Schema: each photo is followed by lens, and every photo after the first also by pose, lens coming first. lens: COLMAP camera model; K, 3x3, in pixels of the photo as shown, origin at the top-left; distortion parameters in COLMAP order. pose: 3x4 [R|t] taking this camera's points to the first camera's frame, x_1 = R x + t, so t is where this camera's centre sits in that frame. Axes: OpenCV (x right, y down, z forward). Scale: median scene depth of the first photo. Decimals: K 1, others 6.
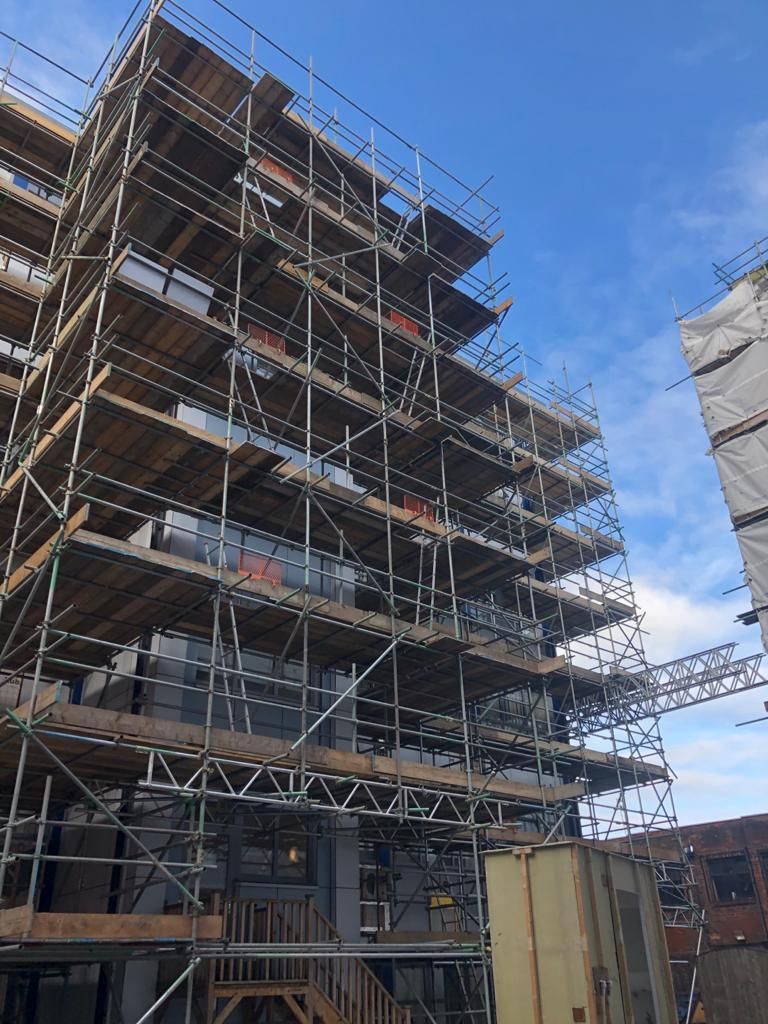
lens RADIAL K [[840.5, 0, 384.0], [0, 840.5, 530.1], [0, 0, 1]] dist [-0.000432, -0.000927]
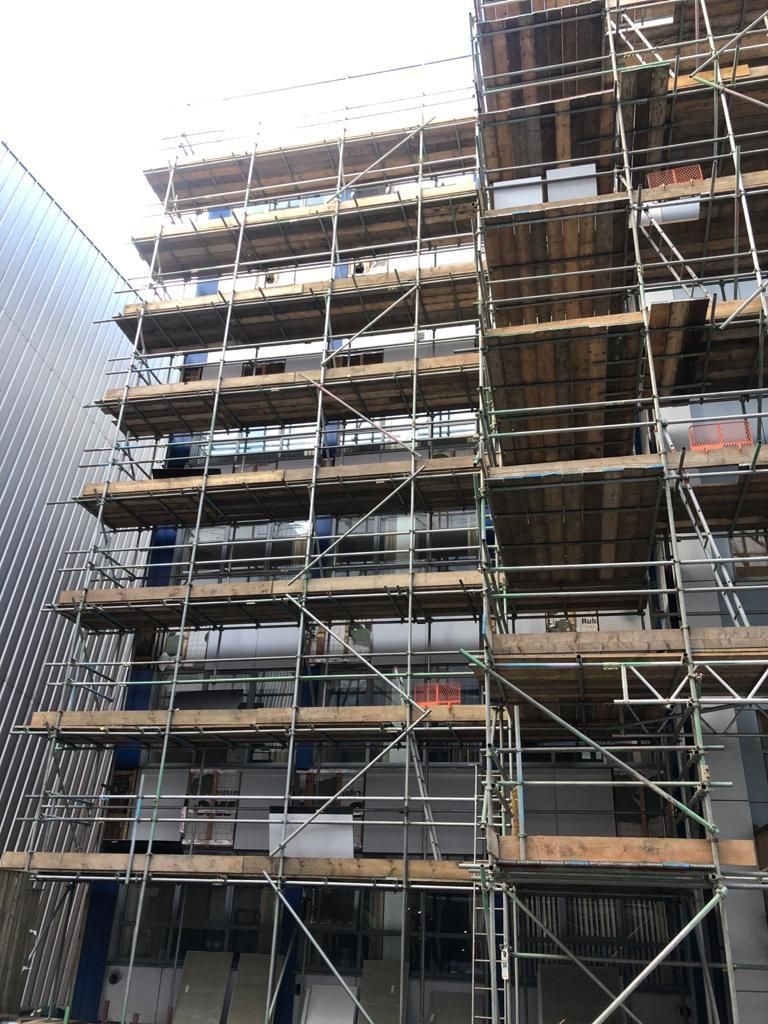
lens RADIAL K [[839.3, 0, 384.0], [0, 839.3, 512.0], [0, 0, 1]] dist [0.008471, 0.003199]
pose [[0.596702, -0.294065, -0.746641, 0.294584], [0.330920, 0.937811, -0.104892, 0.108903], [0.731053, -0.184489, 0.656906, 0.219495]]
